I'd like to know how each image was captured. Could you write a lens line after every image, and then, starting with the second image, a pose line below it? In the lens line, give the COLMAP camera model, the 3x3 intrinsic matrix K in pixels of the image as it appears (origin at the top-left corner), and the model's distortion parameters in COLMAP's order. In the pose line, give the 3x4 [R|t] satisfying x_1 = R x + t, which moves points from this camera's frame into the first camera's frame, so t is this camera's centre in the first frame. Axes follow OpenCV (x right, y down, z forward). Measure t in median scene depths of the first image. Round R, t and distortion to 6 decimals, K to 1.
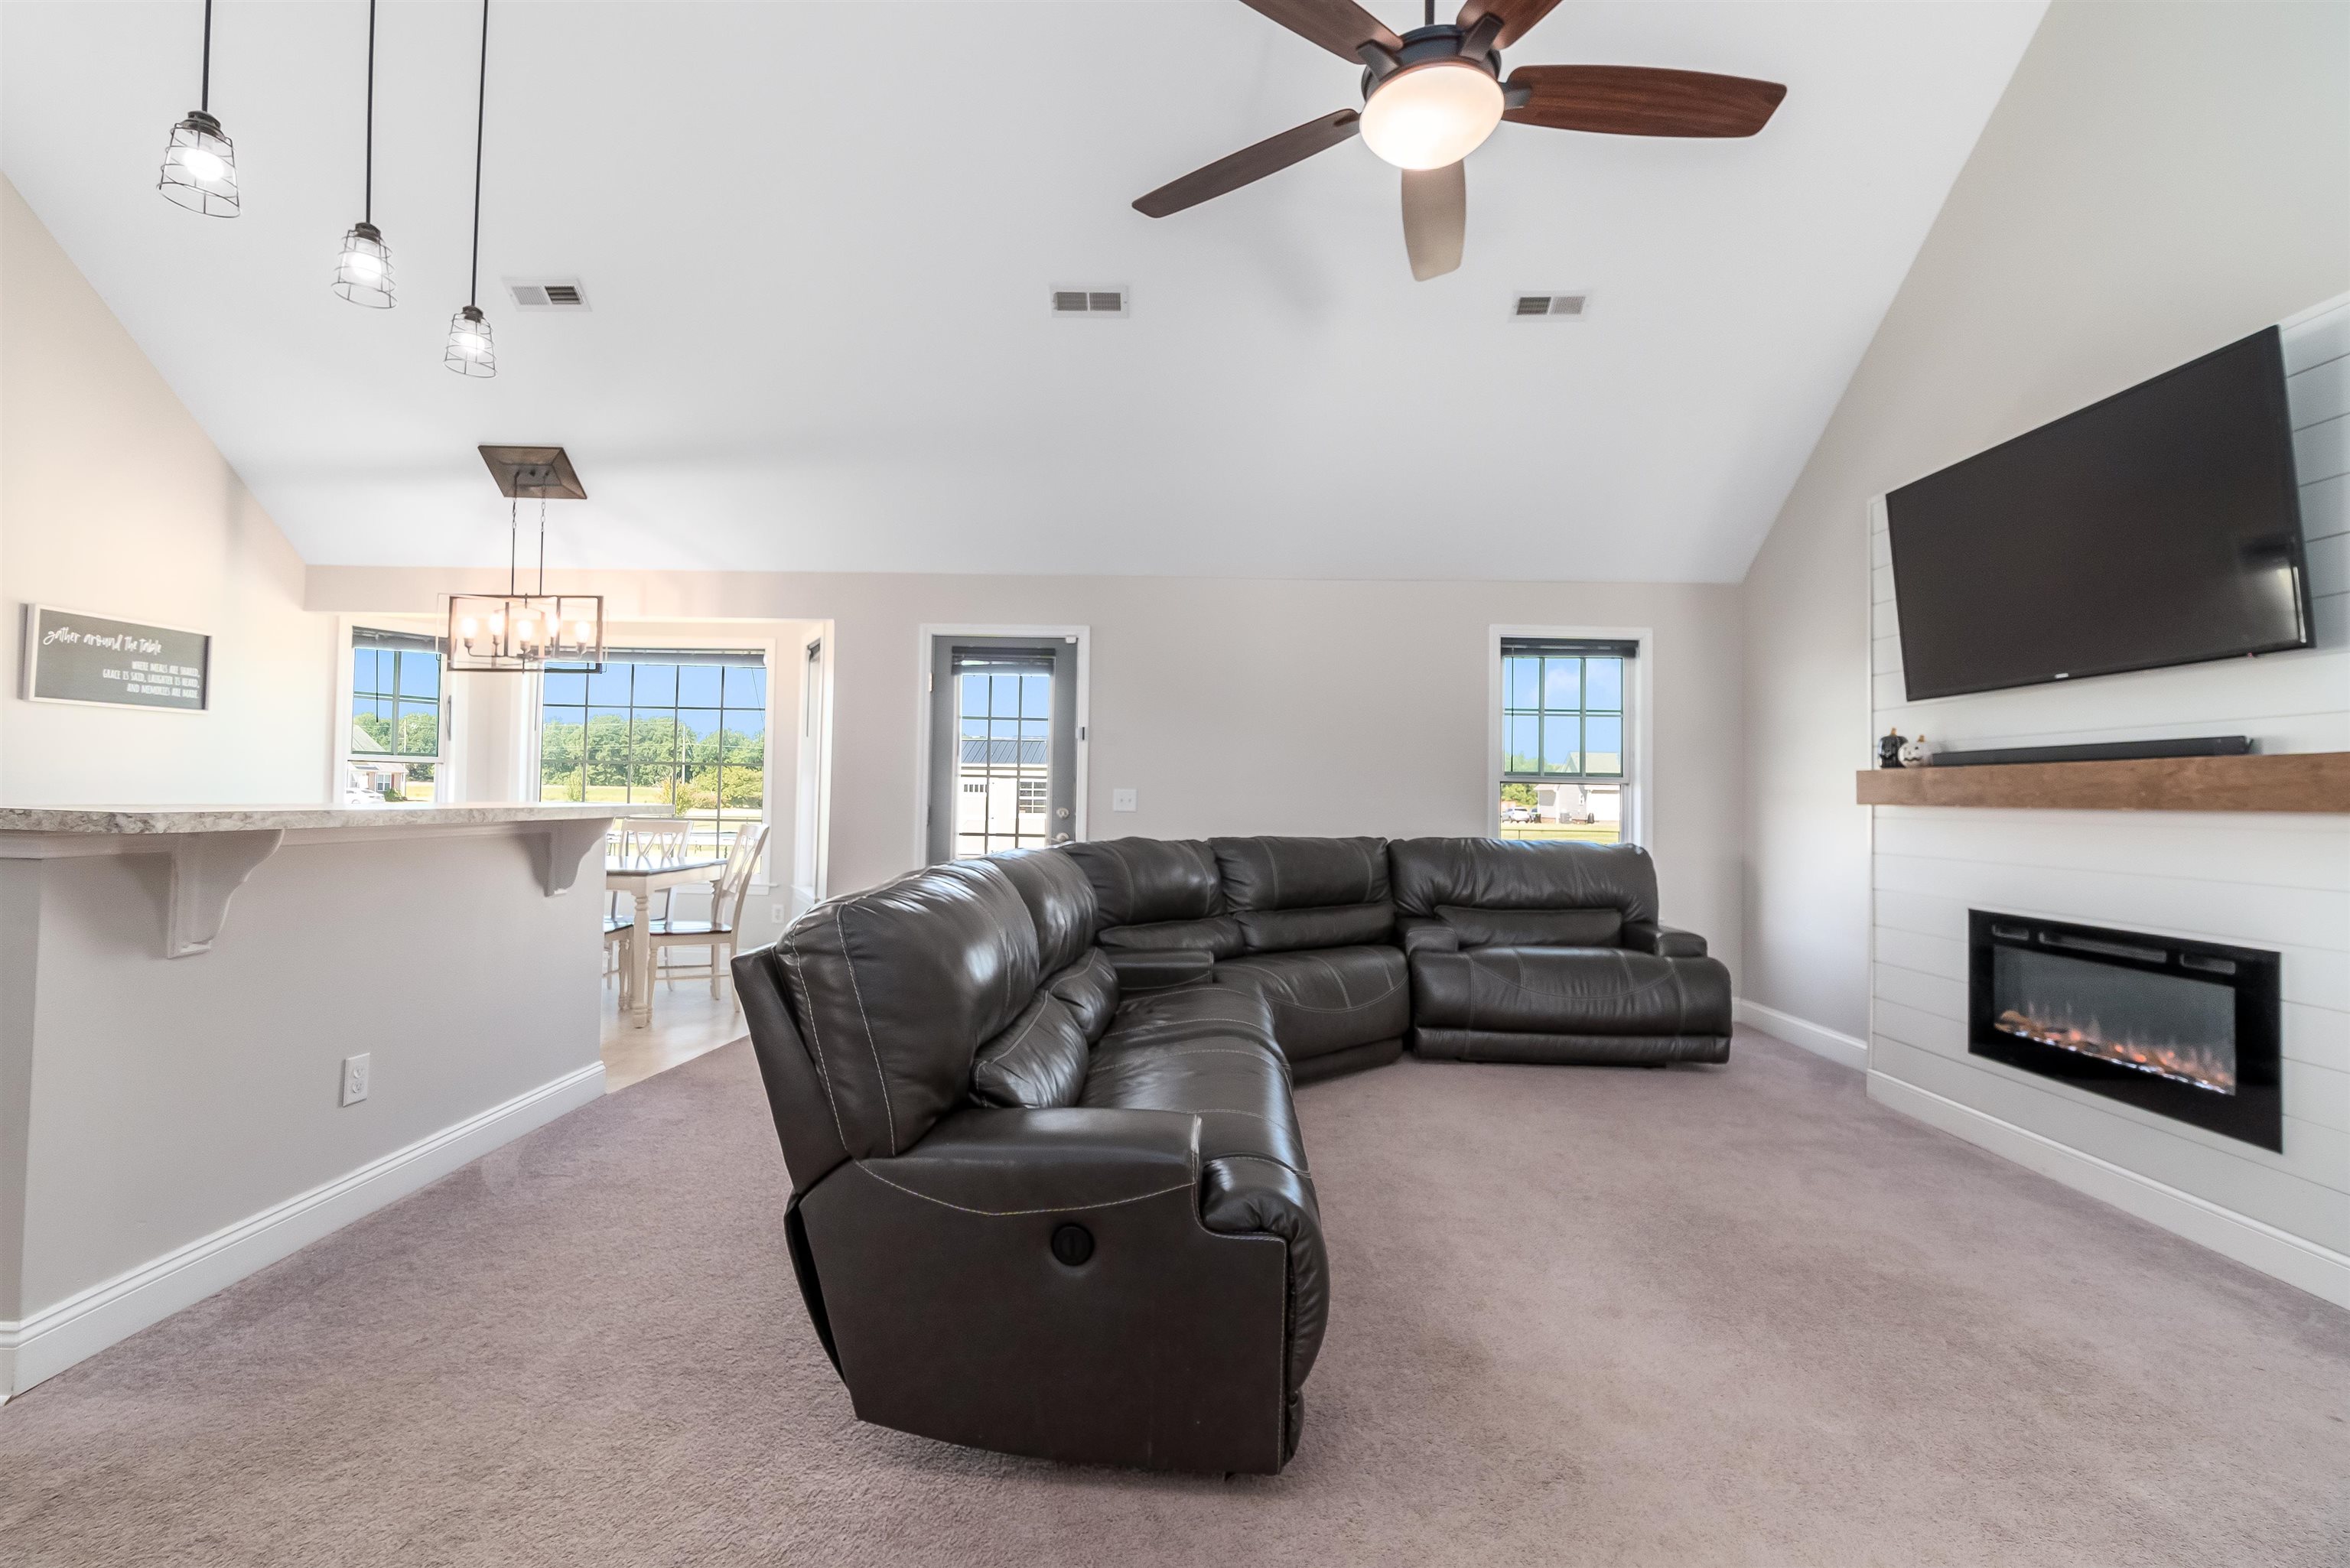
lens RADIAL K [[1020.8, 0, 1167.1], [0, 1020.8, 772.6], [0, 0, 1]] dist [-0.007871, 0.002552]
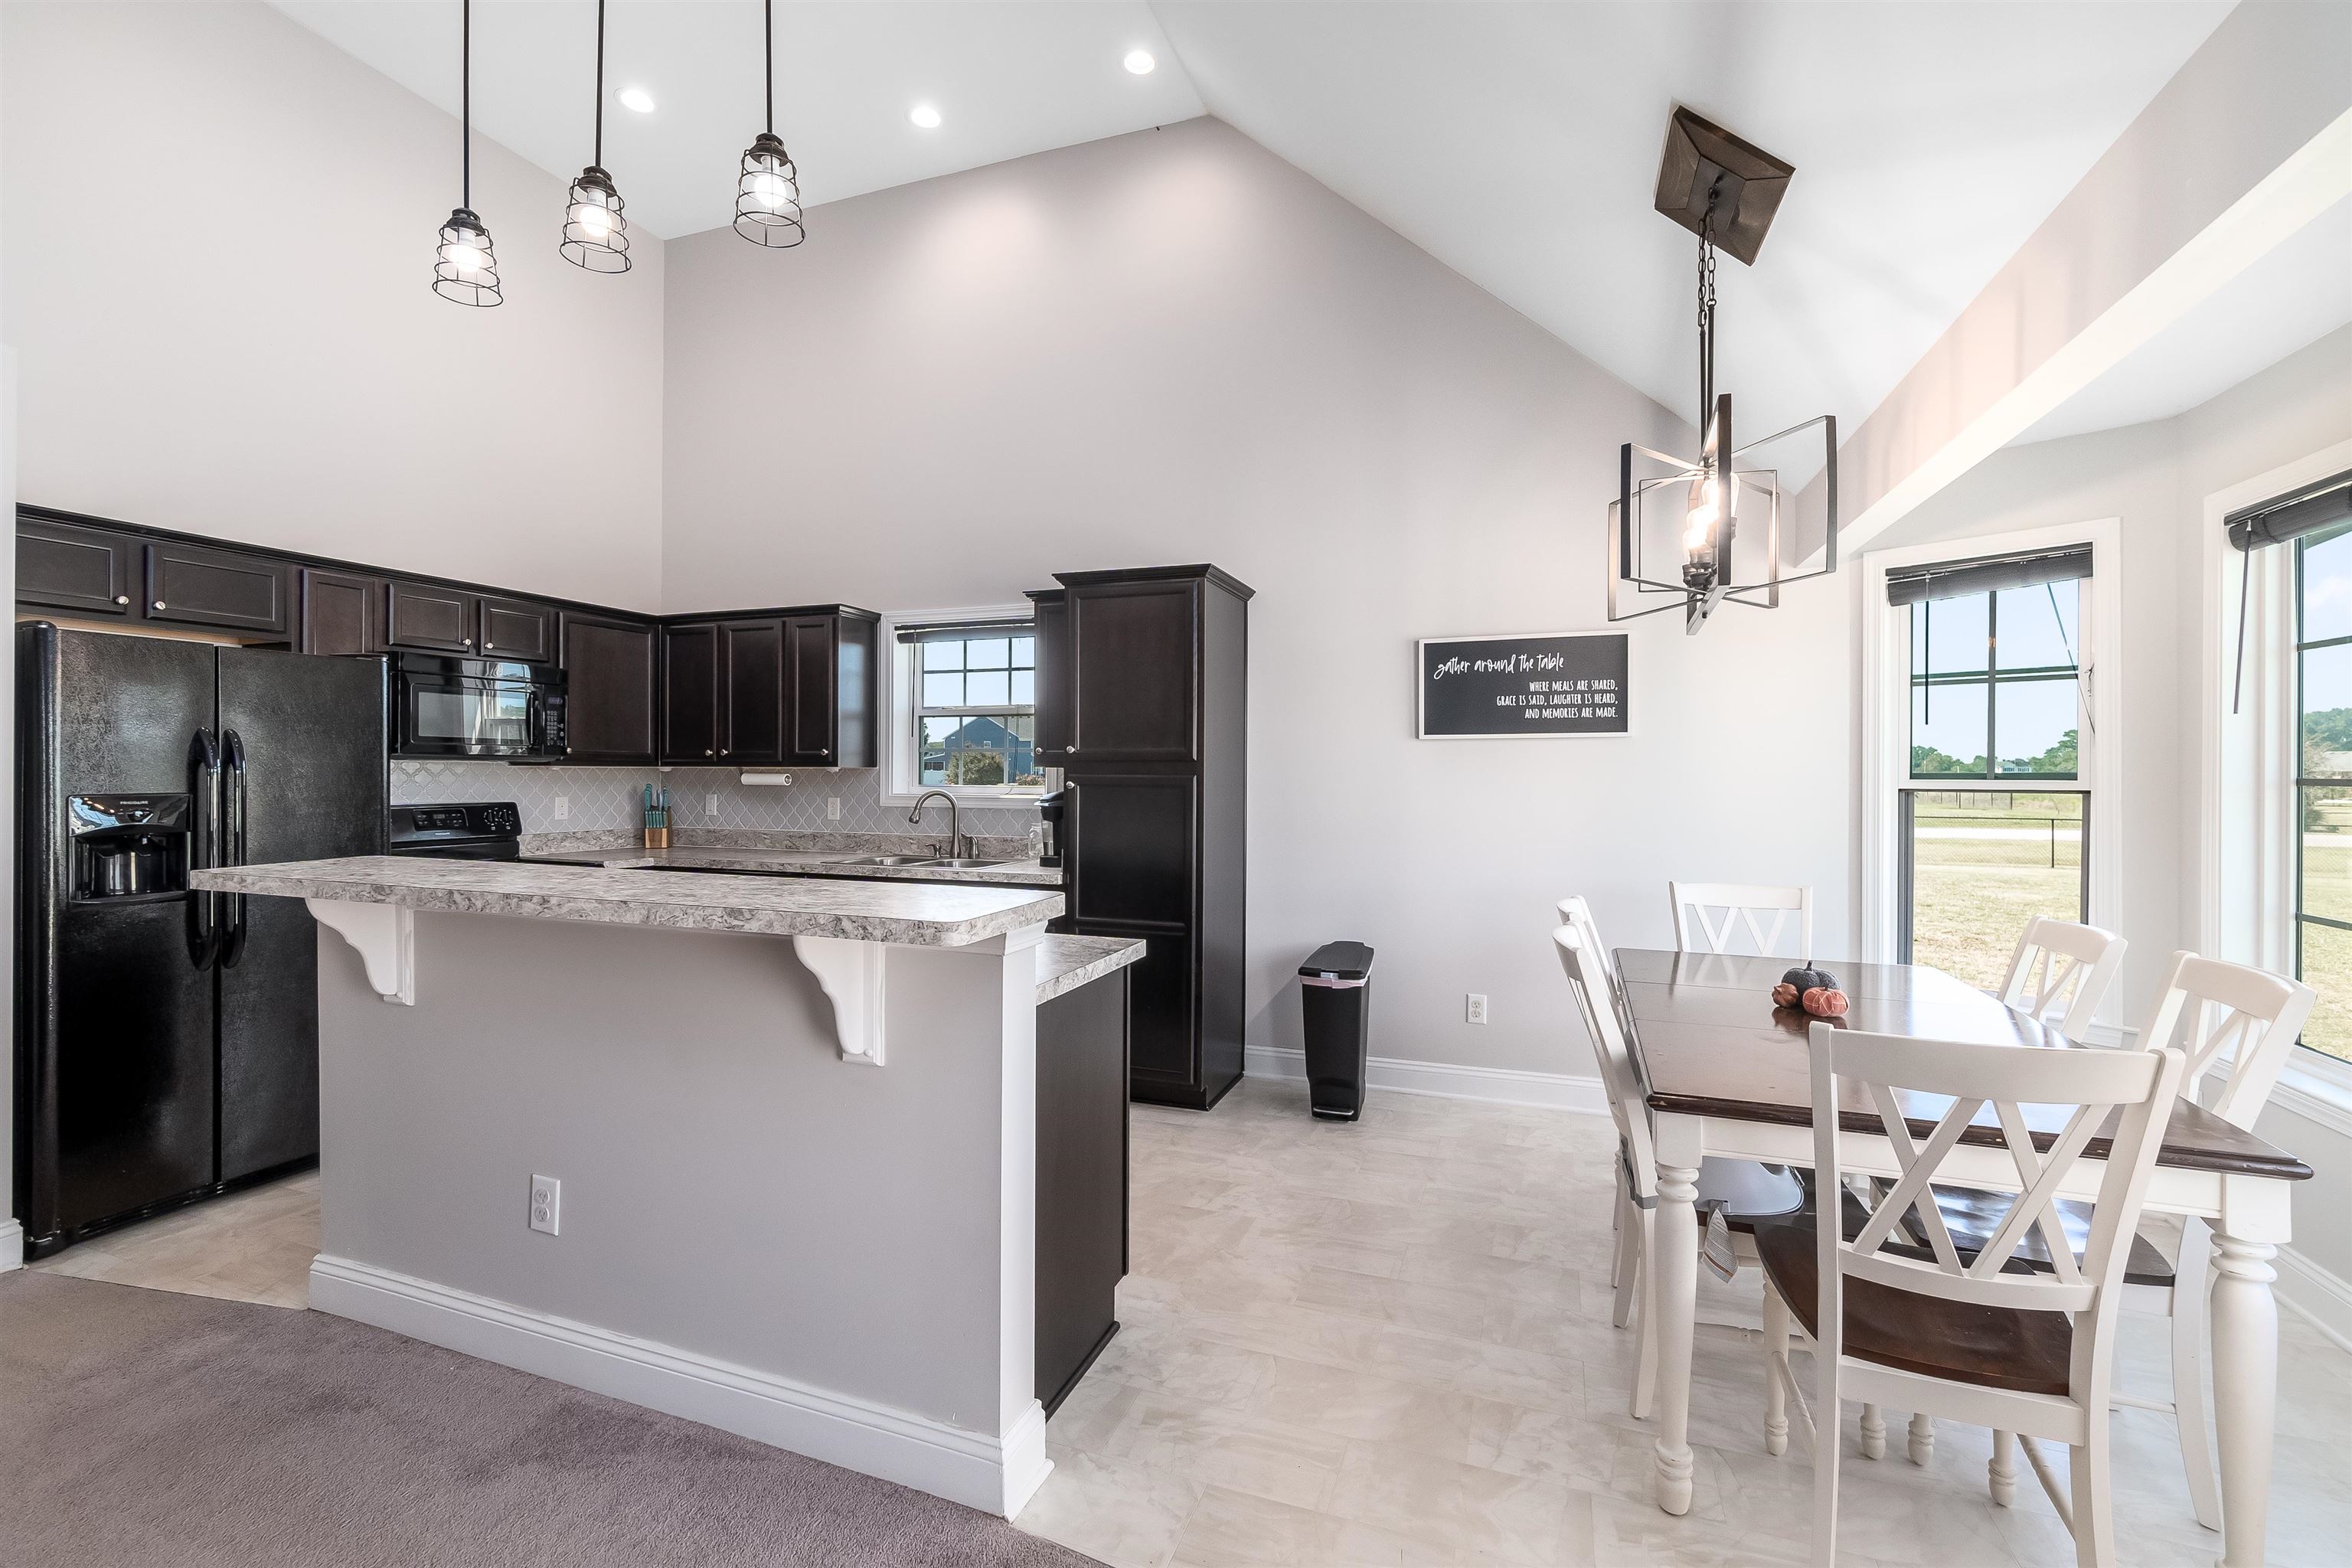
lens RADIAL K [[1021.8, 0, 1168.6], [0, 1021.8, 776.2], [0, 0, 1]] dist [-0.007871, 0.002552]
pose [[-0.332937, -0.017873, -0.942780, -0.102982], [0.010139, 0.999695, -0.022532, -0.014073], [0.942895, -0.017060, -0.332654, 1.010268]]
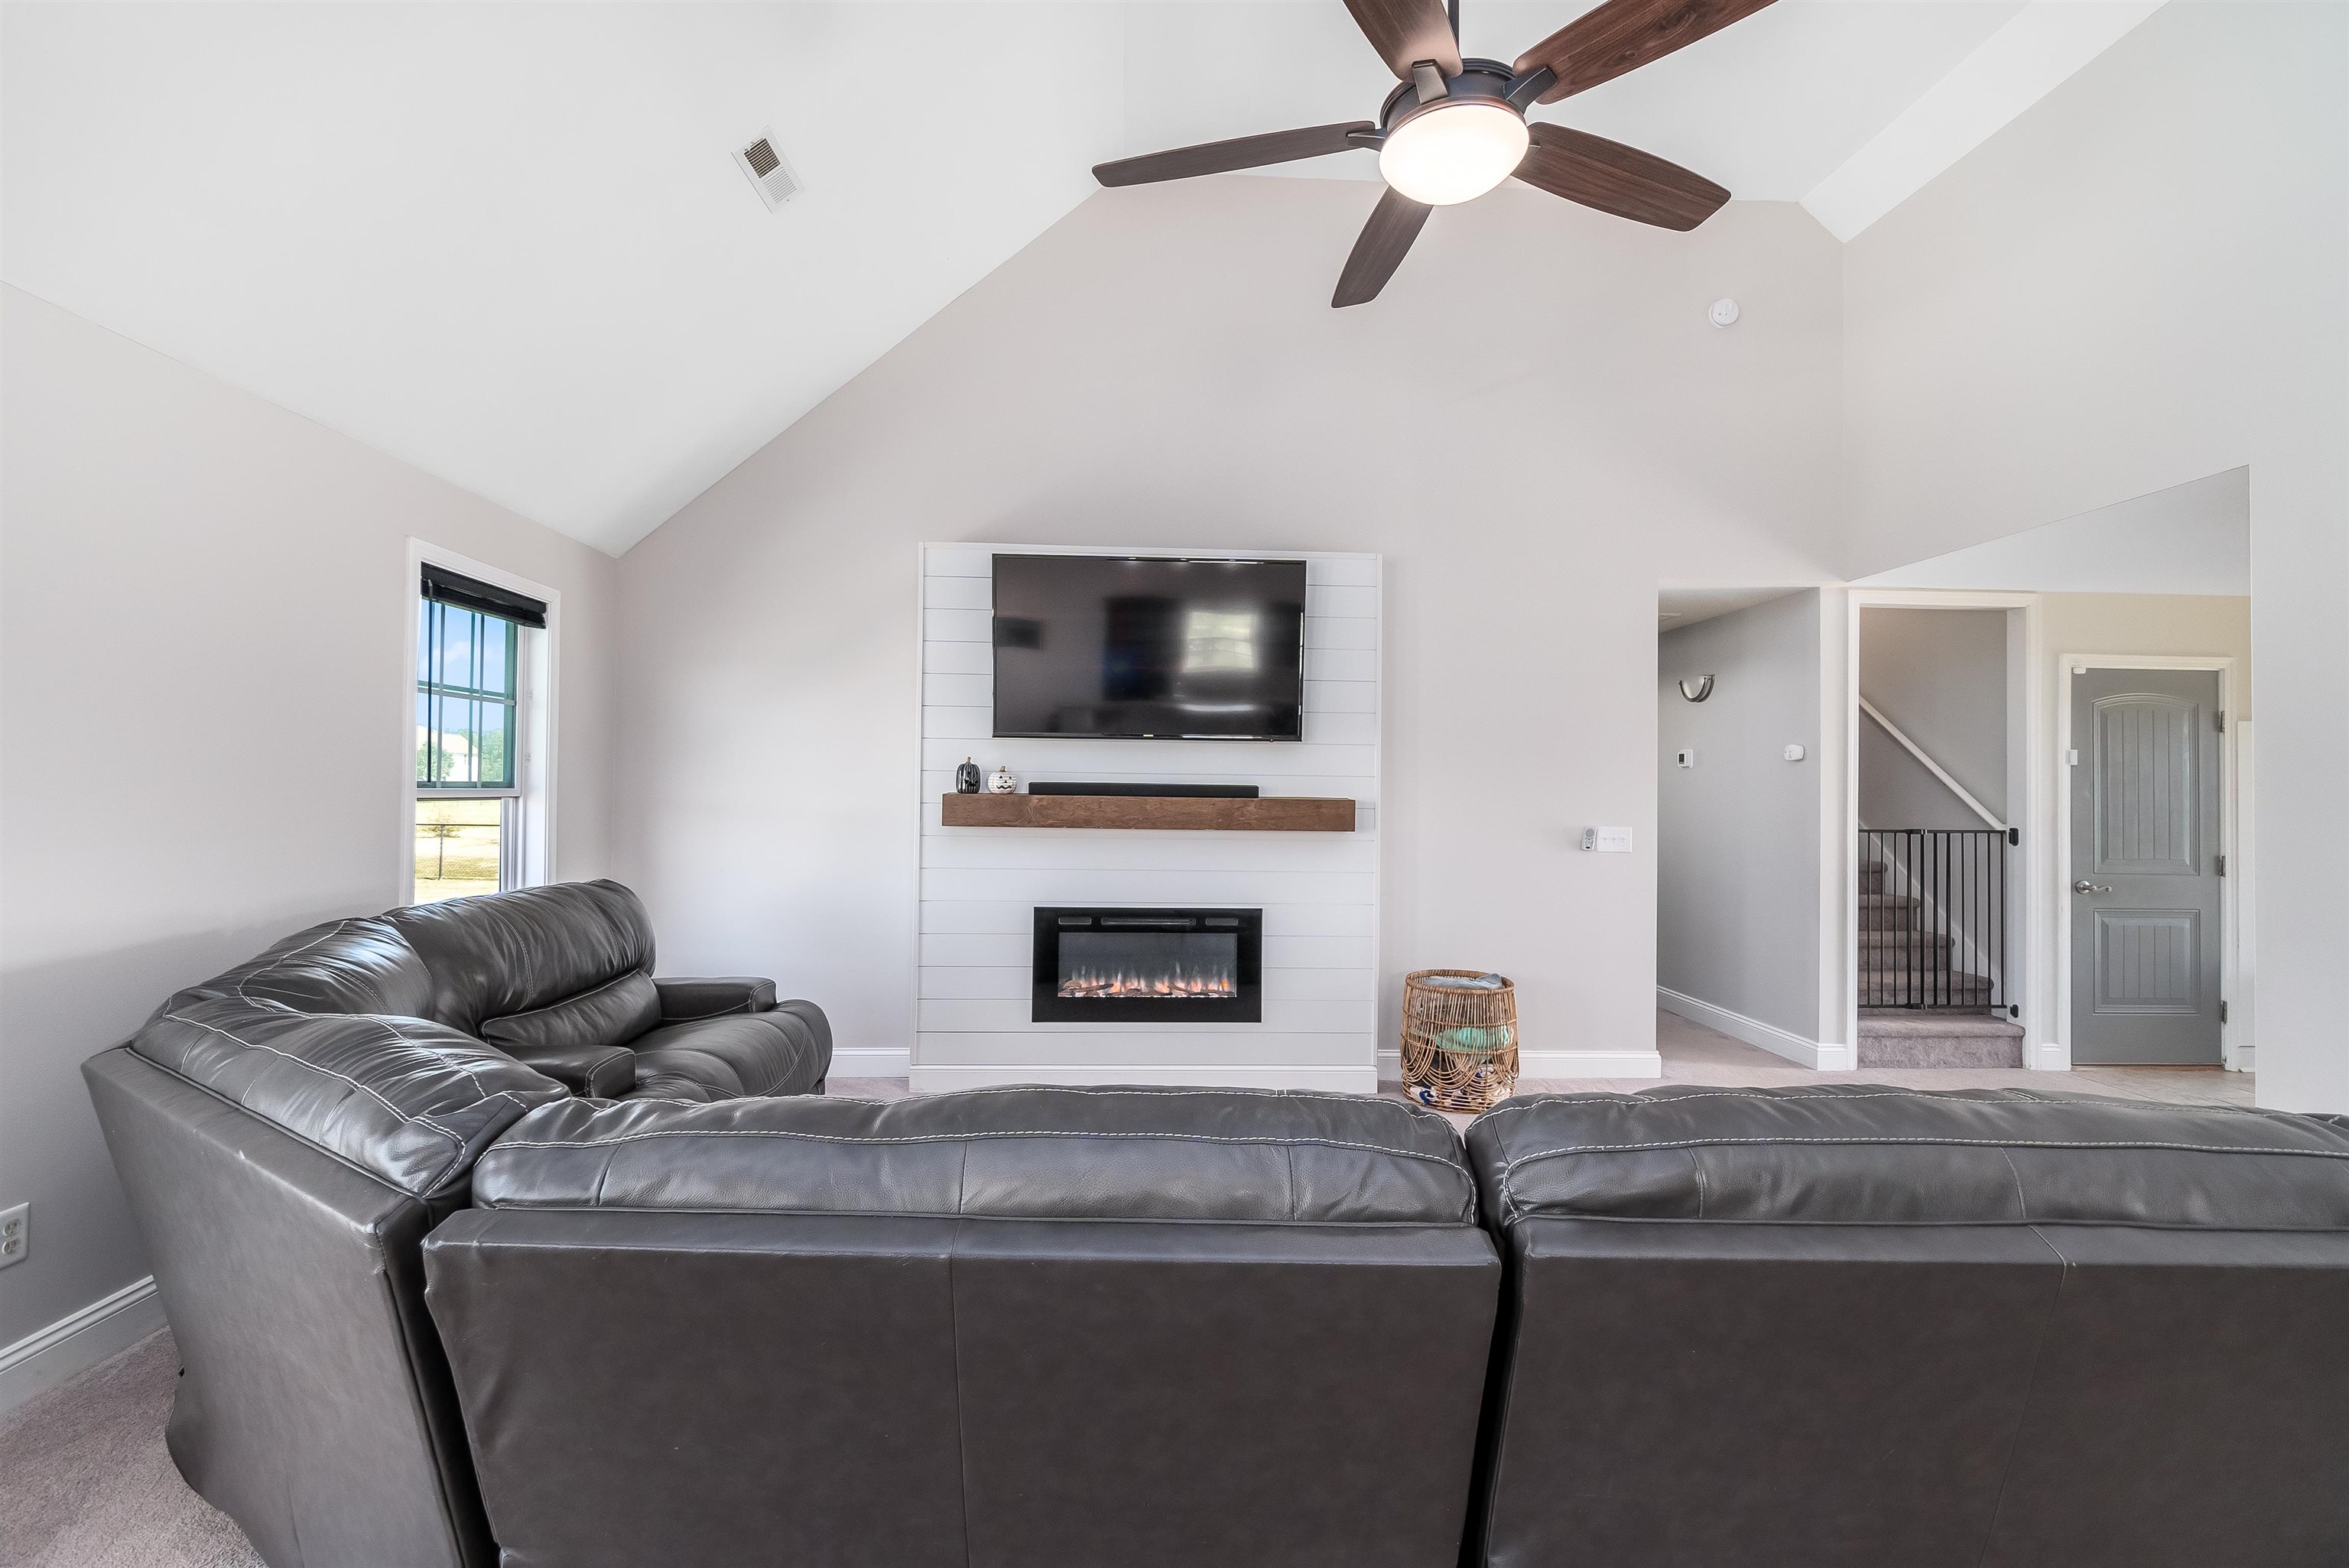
lens RADIAL K [[1020.4, 0, 1169.0], [0, 1020.4, 769.9], [0, 0, 1]] dist [-0.007871, 0.002552]
pose [[-0.065507, 0.002789, 0.997848, -0.365468], [-0.038095, 0.999260, -0.005294, -0.027055], [-0.997125, -0.038360, -0.065352, 0.704715]]
